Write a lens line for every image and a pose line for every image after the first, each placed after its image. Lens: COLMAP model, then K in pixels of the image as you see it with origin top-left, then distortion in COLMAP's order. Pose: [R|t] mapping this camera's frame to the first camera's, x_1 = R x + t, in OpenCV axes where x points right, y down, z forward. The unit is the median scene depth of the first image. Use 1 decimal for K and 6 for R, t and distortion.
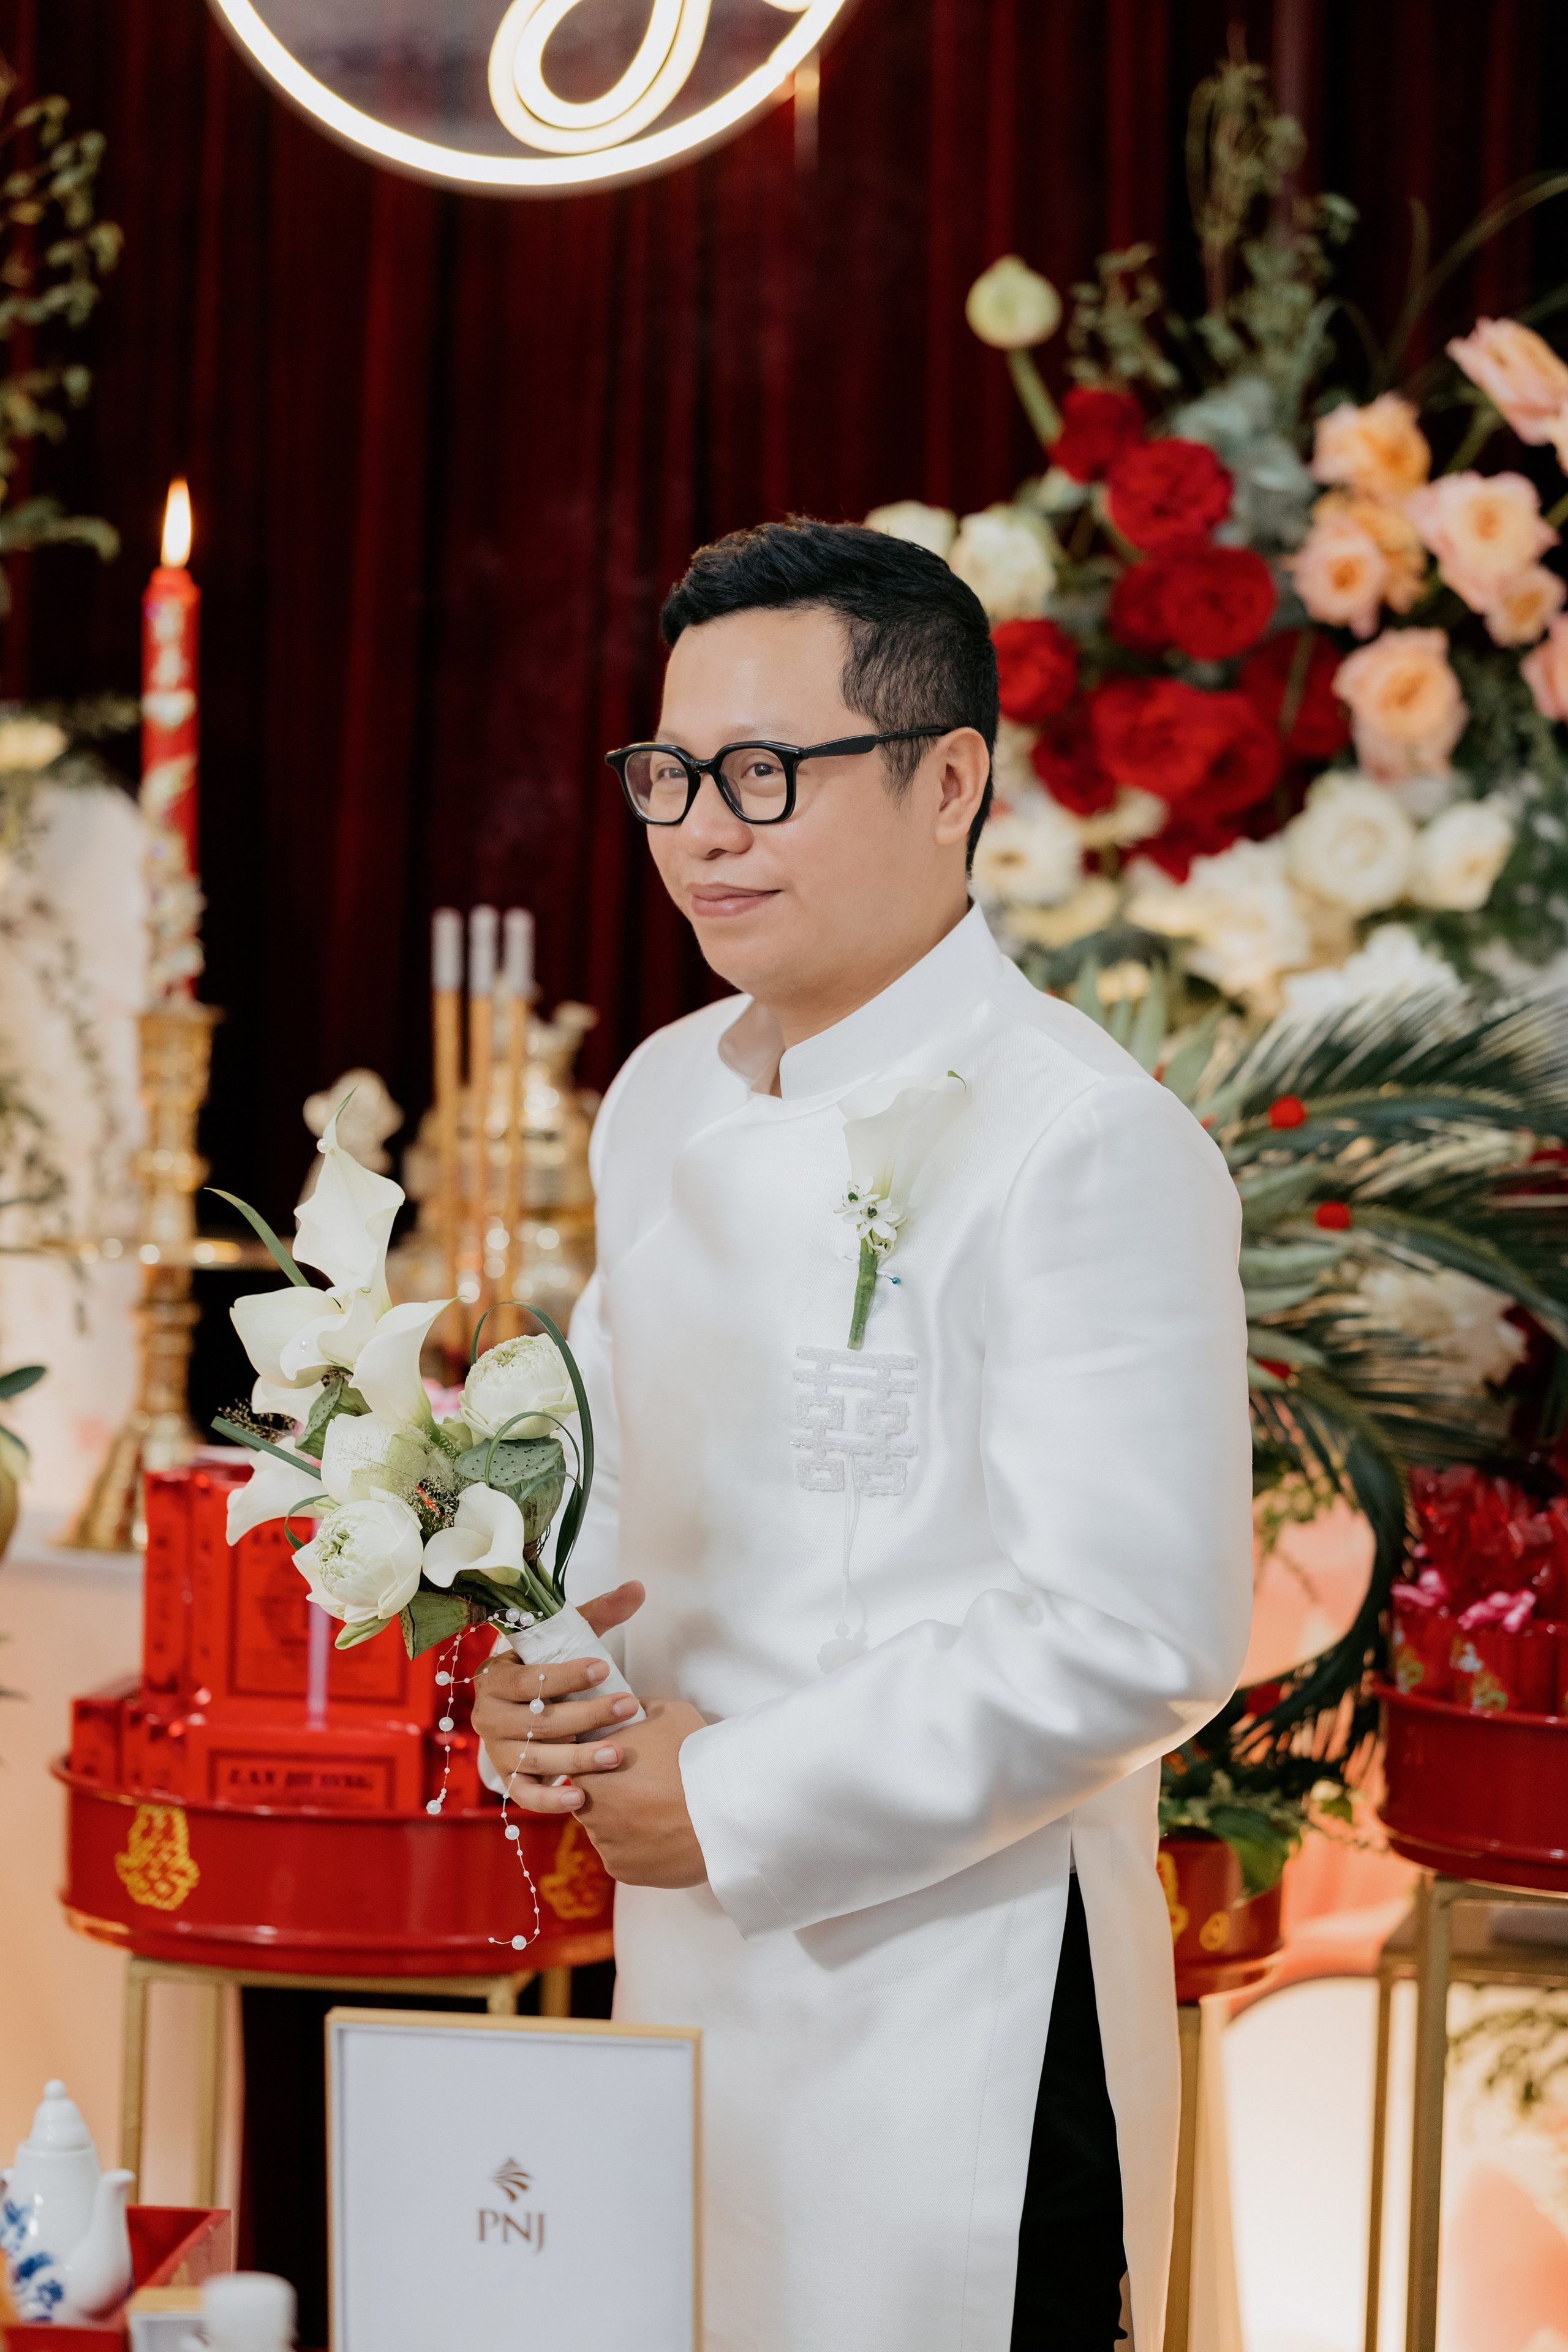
lens RADIAL K [[5688.1, 0, 825.8], [0, 5688.1, 1166.6], [0, 0, 1]] dist [0.018702, -0.207203]
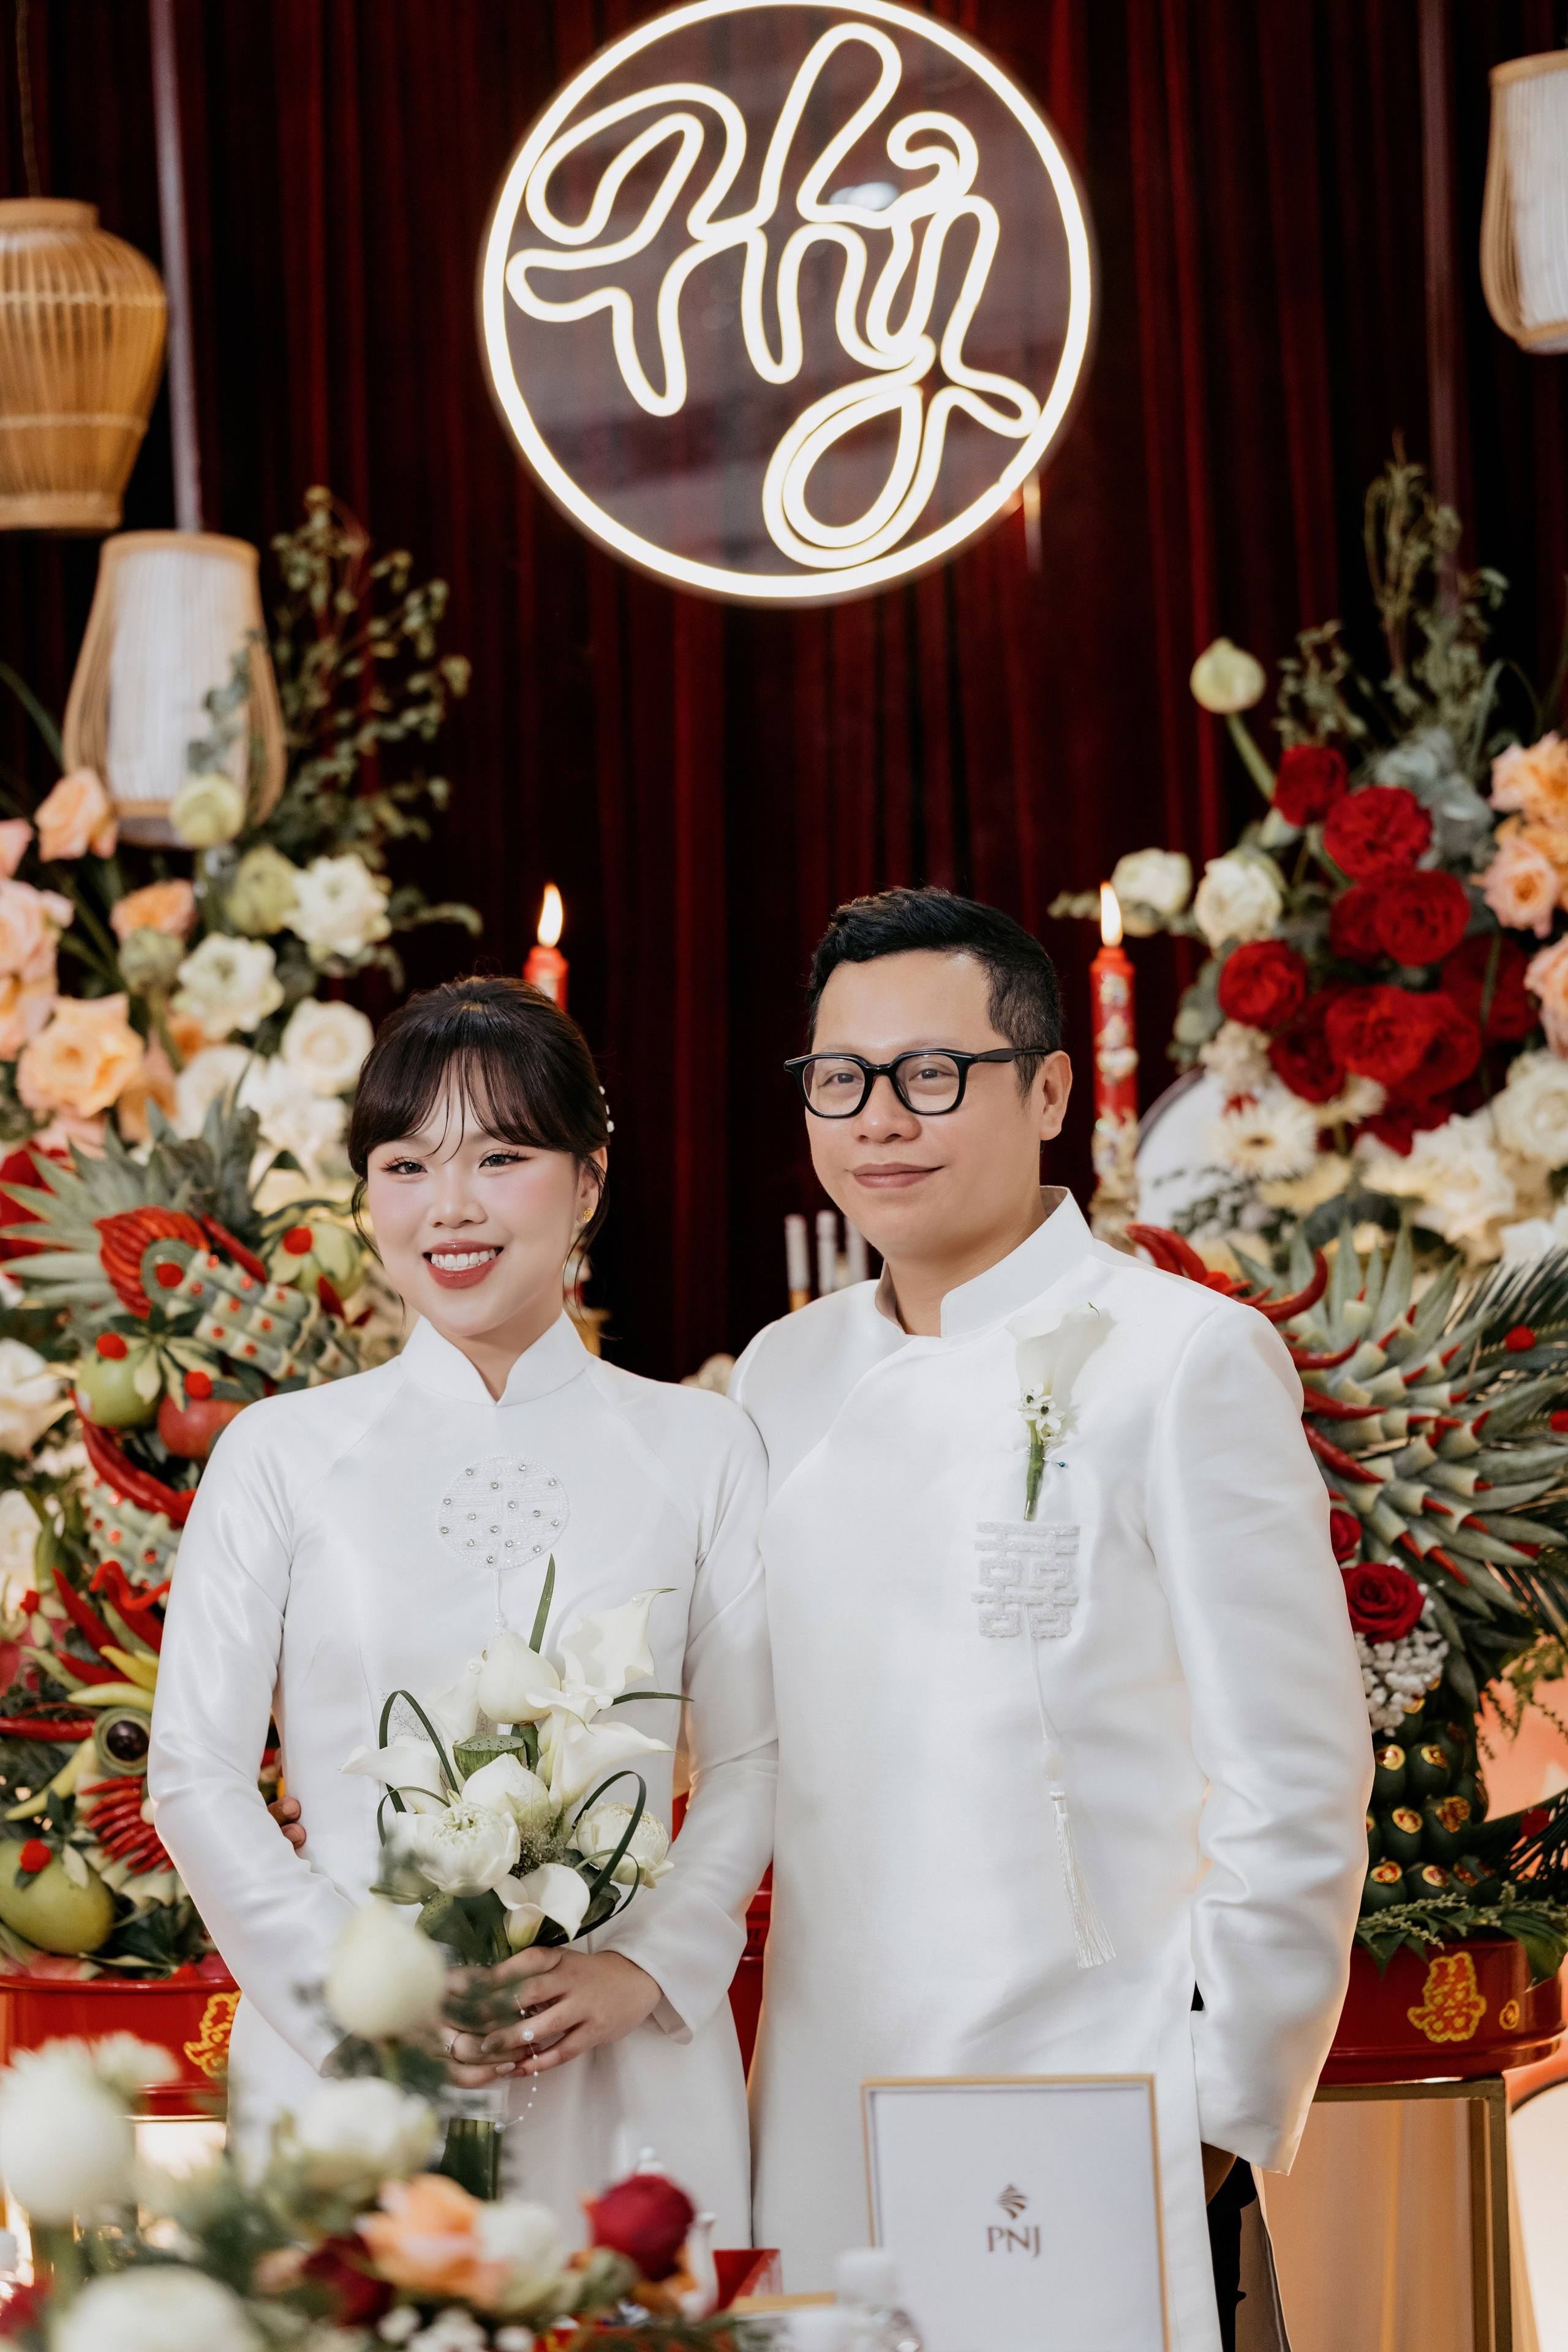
lens RADIAL K [[5721.8, 0, 784.0], [0, 5721.8, 1176.0], [0, 0, 1]] dist [0.003696, -0.123133]
pose [[0.997861, -0.062777, -0.018206, -0.046195], [0.061868, 0.996986, -0.046807, 0.003136], [0.021090, 0.045581, 0.998738, -0.202512]]
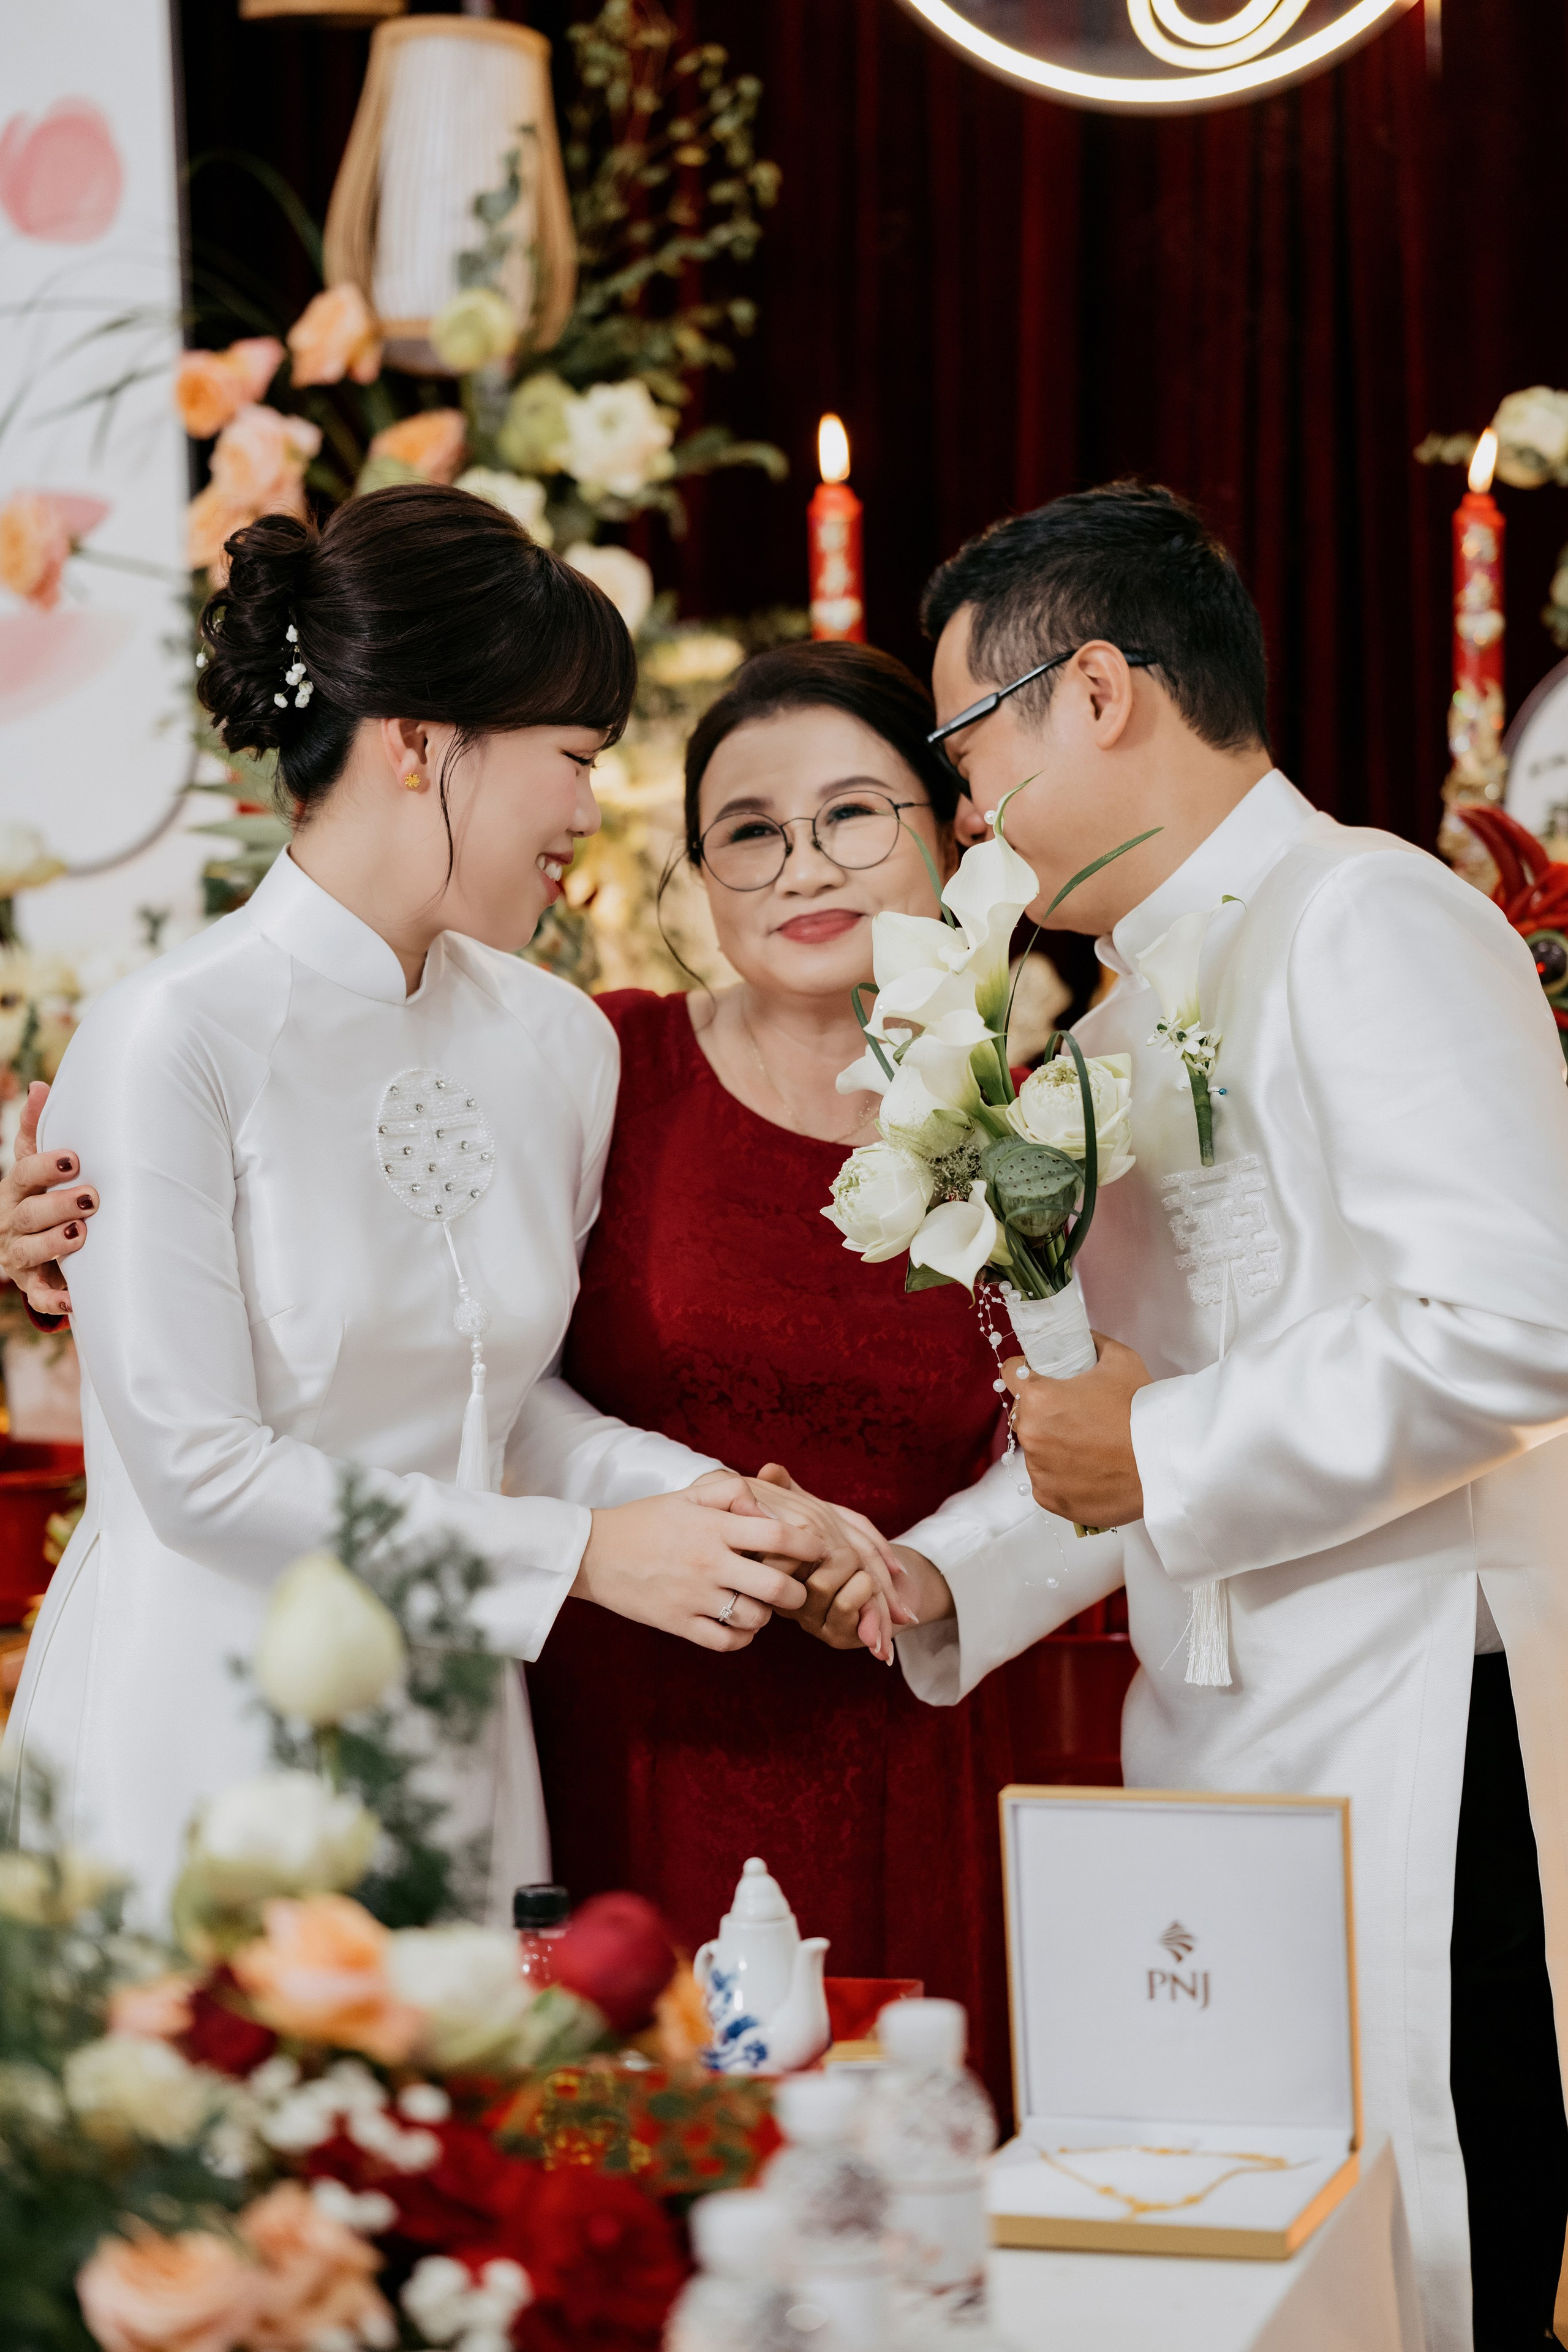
lens RADIAL K [[5684.2, 0, 784.0], [0, 5684.2, 1176.0], [0, 0, 1]] dist [-0.008508, 0.206999]
pose [[0.990277, -0.032804, -0.135187, 0.014210], [0.034088, 0.999393, 0.007189, 0.015758], [0.134869, -0.011727, 0.990794, -0.048032]]
